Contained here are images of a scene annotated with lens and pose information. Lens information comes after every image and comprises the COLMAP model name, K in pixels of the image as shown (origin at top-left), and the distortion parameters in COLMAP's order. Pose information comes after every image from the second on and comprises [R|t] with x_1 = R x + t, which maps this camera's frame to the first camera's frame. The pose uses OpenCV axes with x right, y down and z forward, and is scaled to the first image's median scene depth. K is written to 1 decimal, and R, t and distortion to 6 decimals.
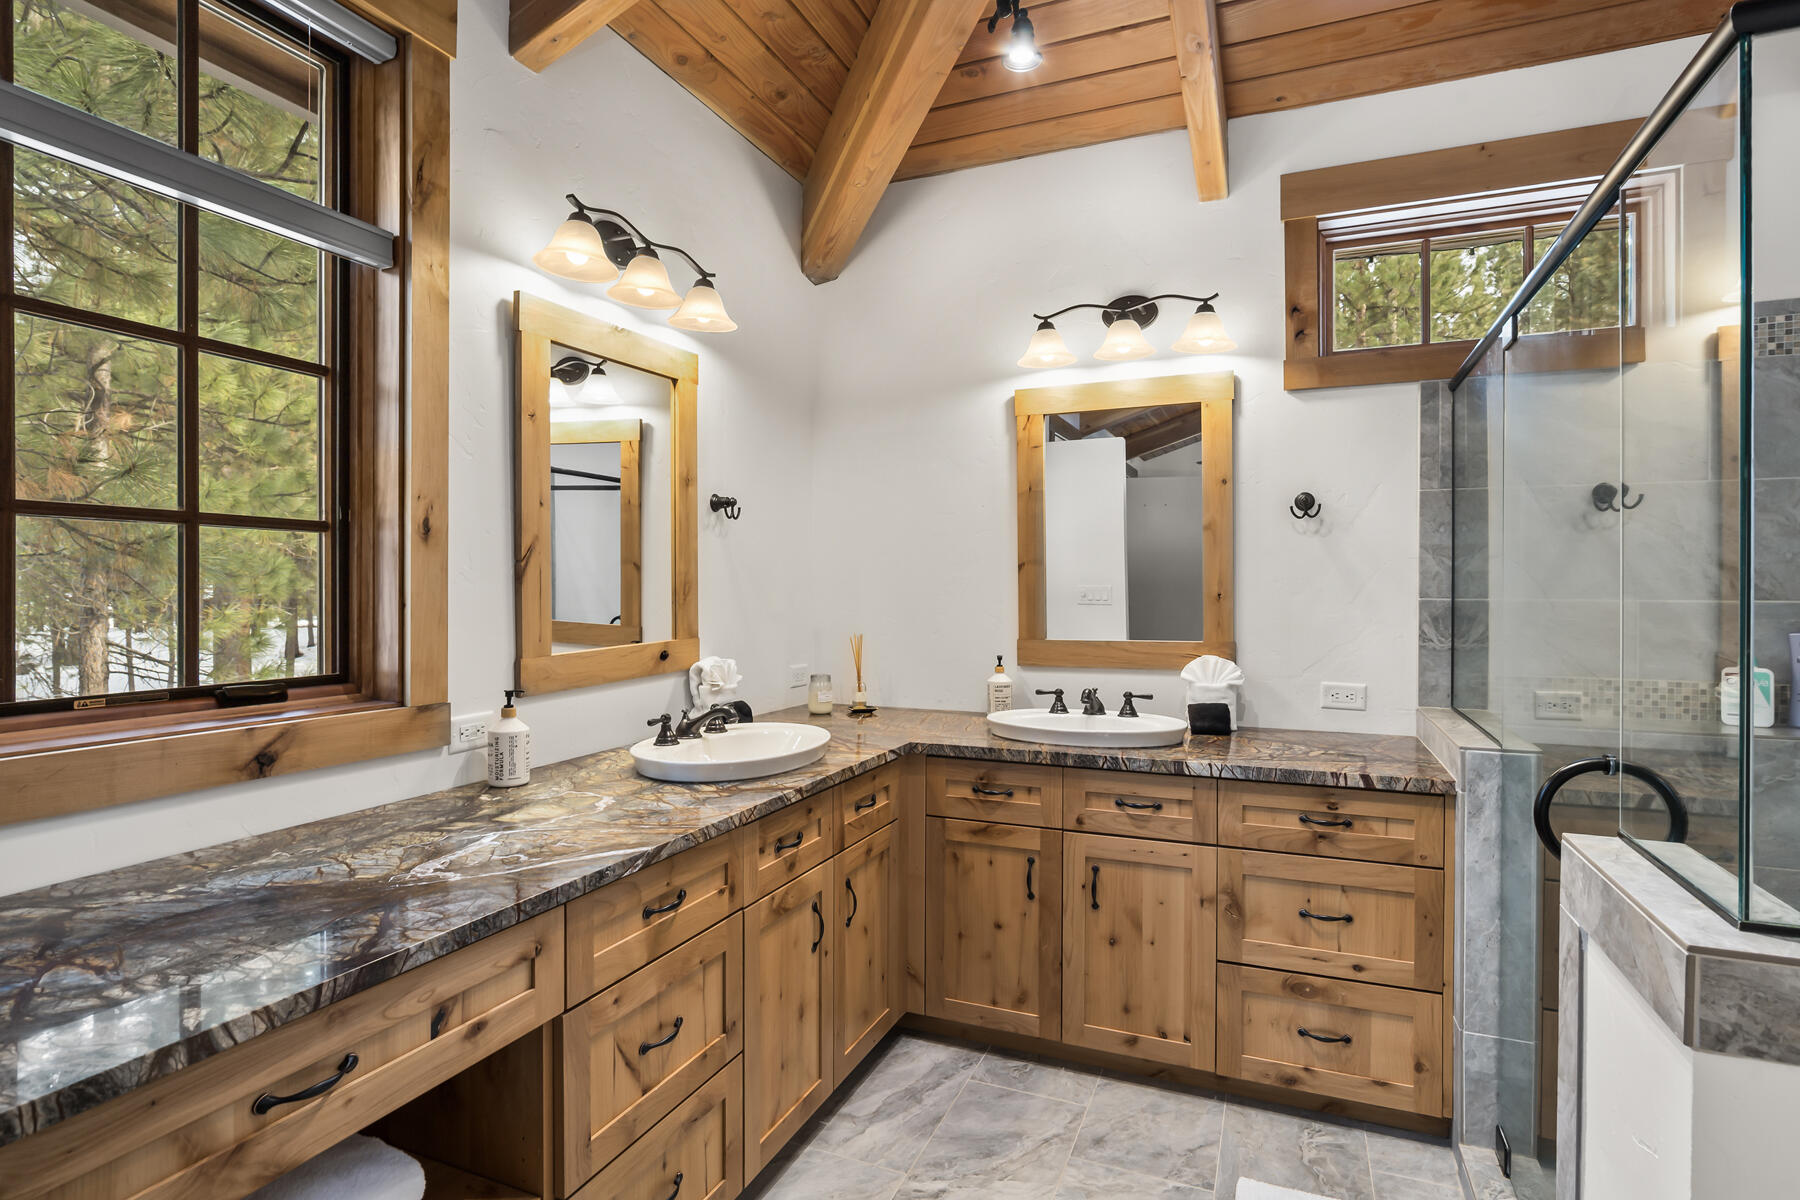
lens RADIAL K [[928.5, 0, 903.7], [0, 928.5, 587.3], [0, 0, 1]] dist [0.003173, 0.000650]
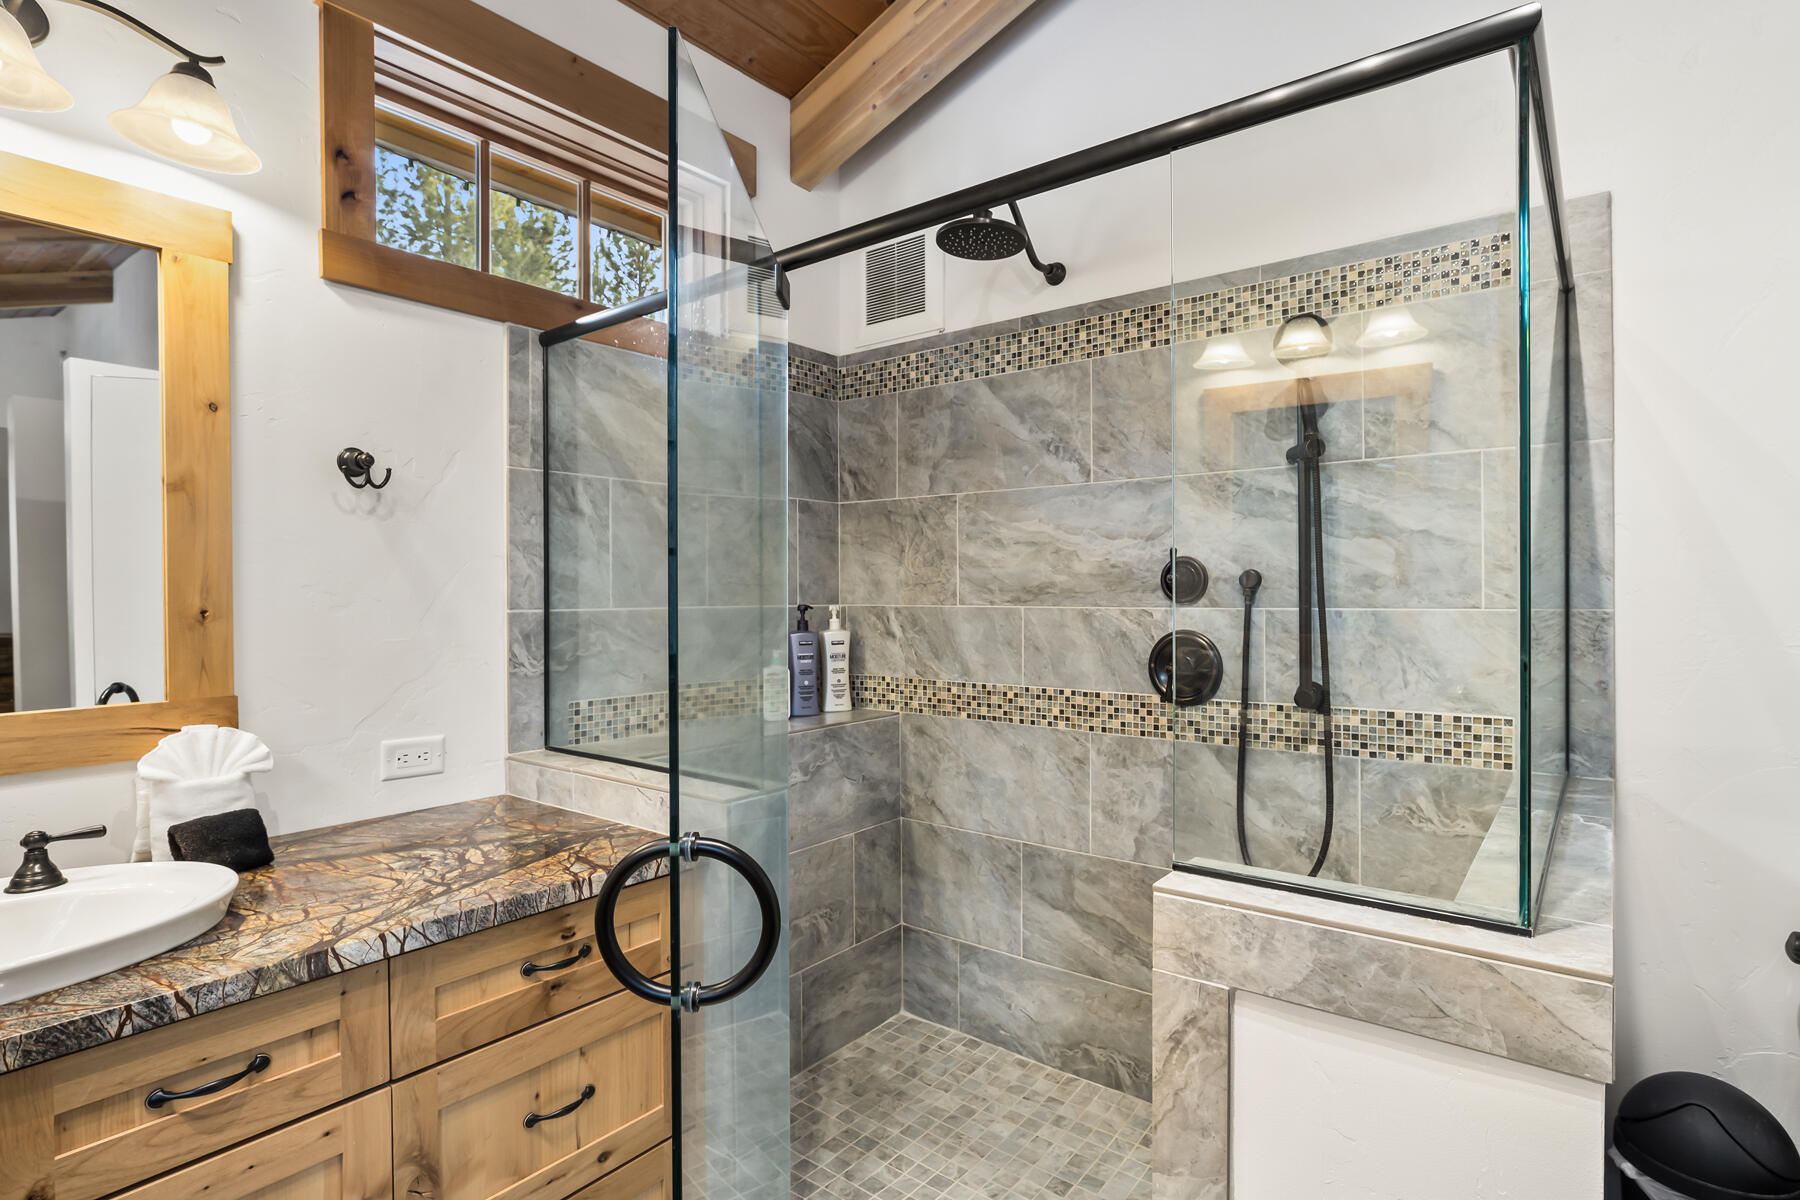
lens RADIAL K [[912.4, 0, 900.8], [0, 912.4, 594.8], [0, 0, 1]] dist [-0.021702, 0.011360]
pose [[0.261152, -0.005932, 0.965279, -0.073899], [0.006577, 0.999969, 0.004366, -0.001822], [-0.965275, 0.005208, 0.261183, 0.503240]]
